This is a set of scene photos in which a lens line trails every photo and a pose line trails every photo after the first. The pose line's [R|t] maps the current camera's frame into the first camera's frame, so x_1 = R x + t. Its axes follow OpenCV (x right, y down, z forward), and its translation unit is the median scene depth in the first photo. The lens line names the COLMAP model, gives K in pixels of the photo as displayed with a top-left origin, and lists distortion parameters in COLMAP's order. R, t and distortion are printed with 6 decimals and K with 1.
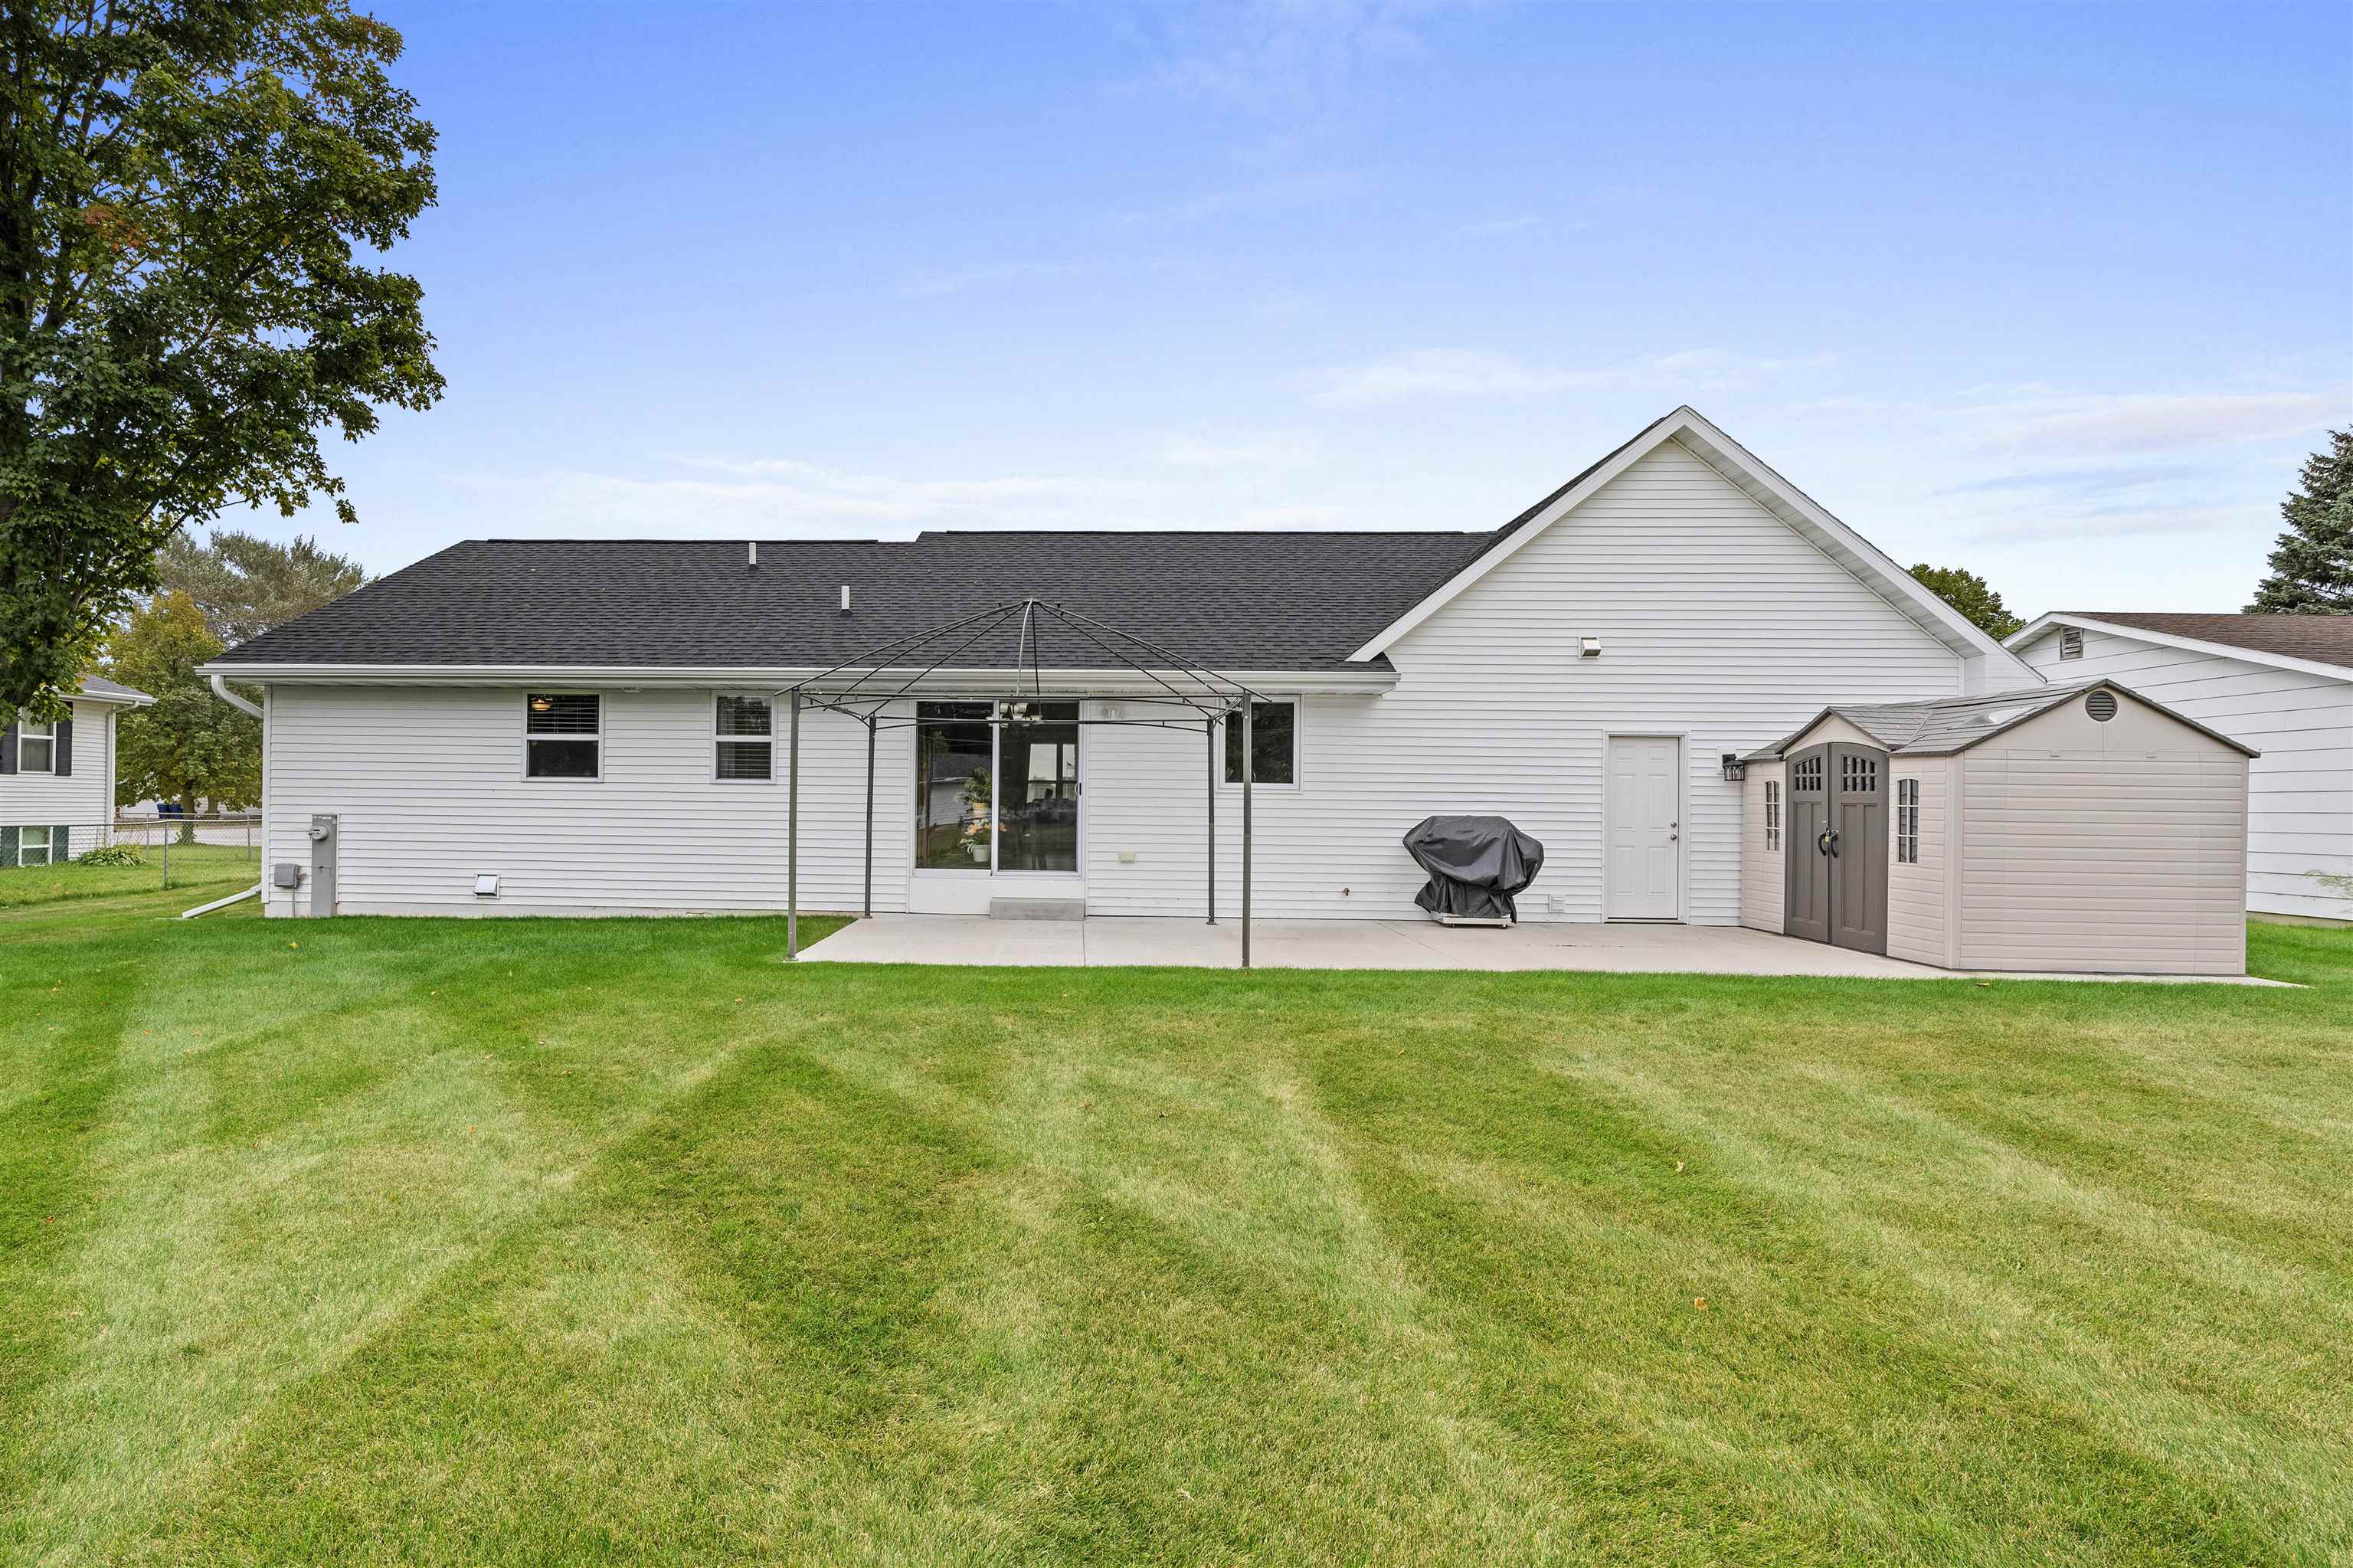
lens RADIAL K [[1090.1, 0, 1080.1], [0, 1090.1, 818.4], [0, 0, 1]] dist [-0.012791, -0.001751]
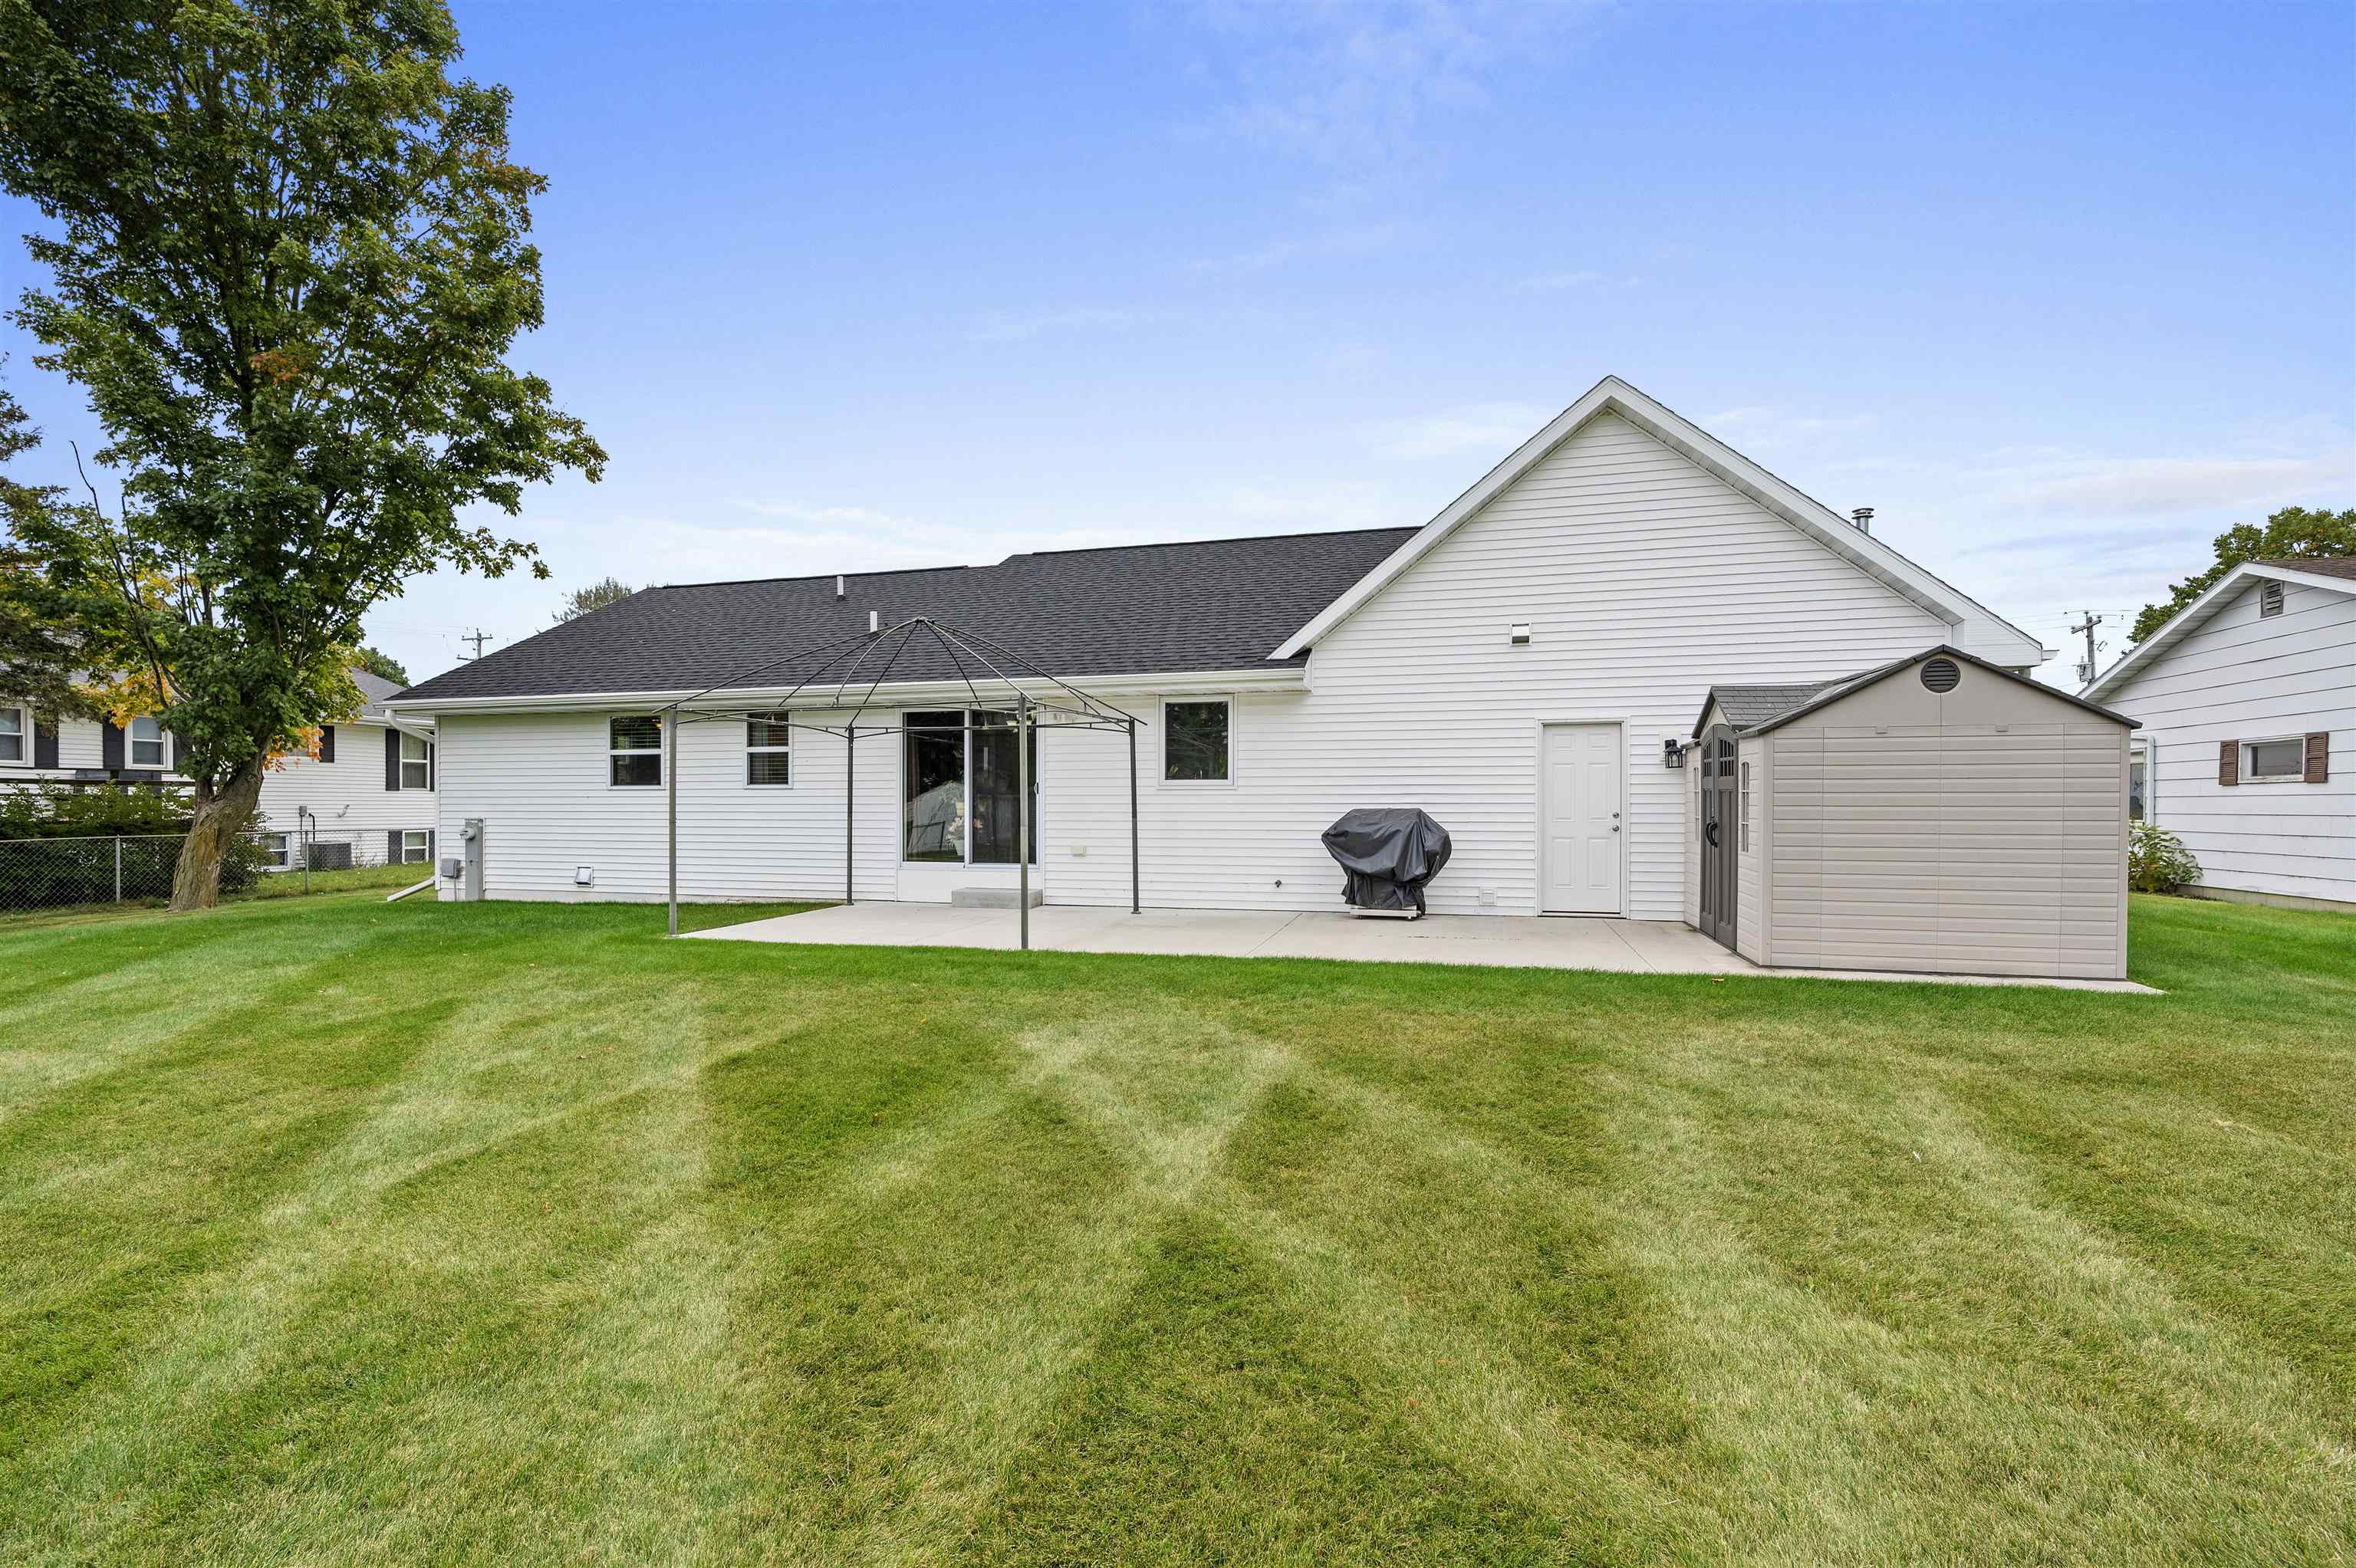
lens RADIAL K [[1091.4, 0, 1220.3], [0, 1091.4, 818.6], [0, 0, 1]] dist [-0.012791, -0.001751]
pose [[0.972679, -0.010732, -0.231905, 0.429251], [0.010901, 0.999940, -0.000553, 0.006000], [0.231897, -0.001990, 0.972738, -0.013653]]
